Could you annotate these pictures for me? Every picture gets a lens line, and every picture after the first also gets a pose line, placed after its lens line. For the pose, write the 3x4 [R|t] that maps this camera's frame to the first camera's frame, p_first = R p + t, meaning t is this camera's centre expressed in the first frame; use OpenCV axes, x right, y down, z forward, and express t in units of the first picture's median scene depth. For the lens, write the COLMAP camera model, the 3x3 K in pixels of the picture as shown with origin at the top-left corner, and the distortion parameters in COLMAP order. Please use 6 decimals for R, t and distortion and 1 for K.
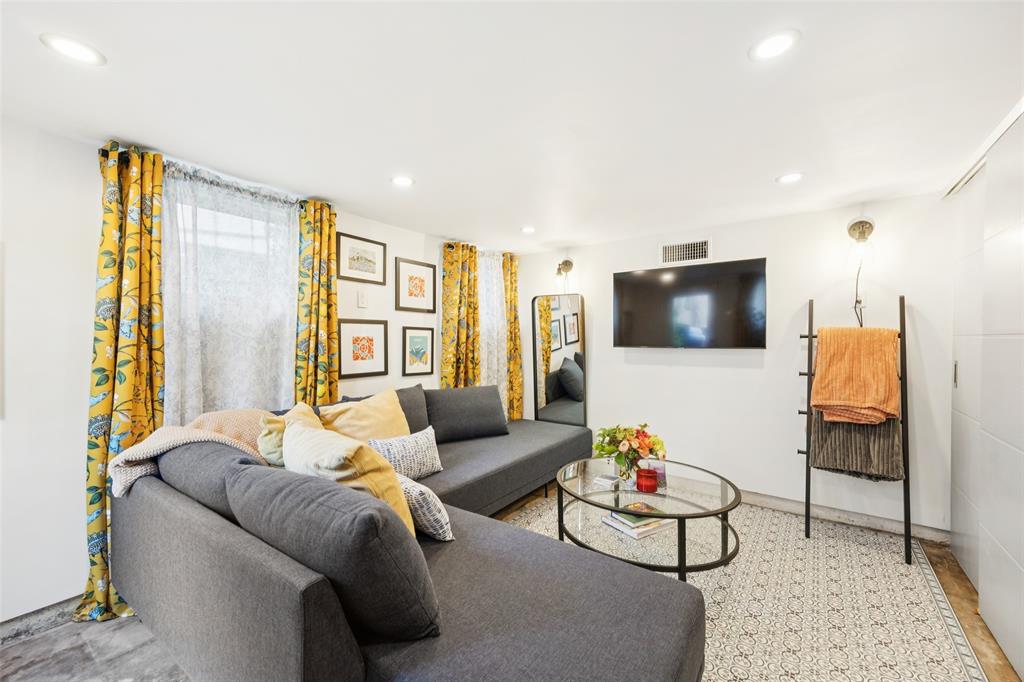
lens RADIAL K [[399.1, 0, 512.4], [0, 399.1, 340.1], [0, 0, 1]] dist [0.004852, 0.000784]
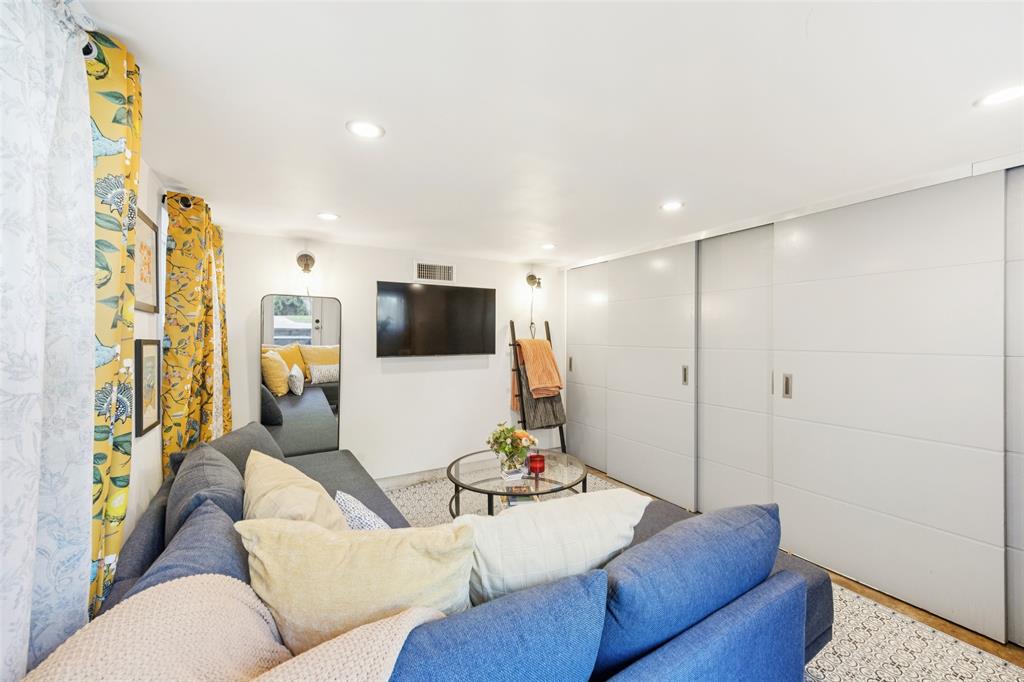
lens RADIAL K [[399.1, 0, 508.5], [0, 399.1, 336.4], [0, 0, 1]] dist [0.004852, 0.000784]
pose [[0.393315, -0.002363, 0.919401, -0.558273], [0.003976, 0.999992, 0.000869, -0.036427], [-0.919395, 0.003314, 0.393322, 0.360568]]
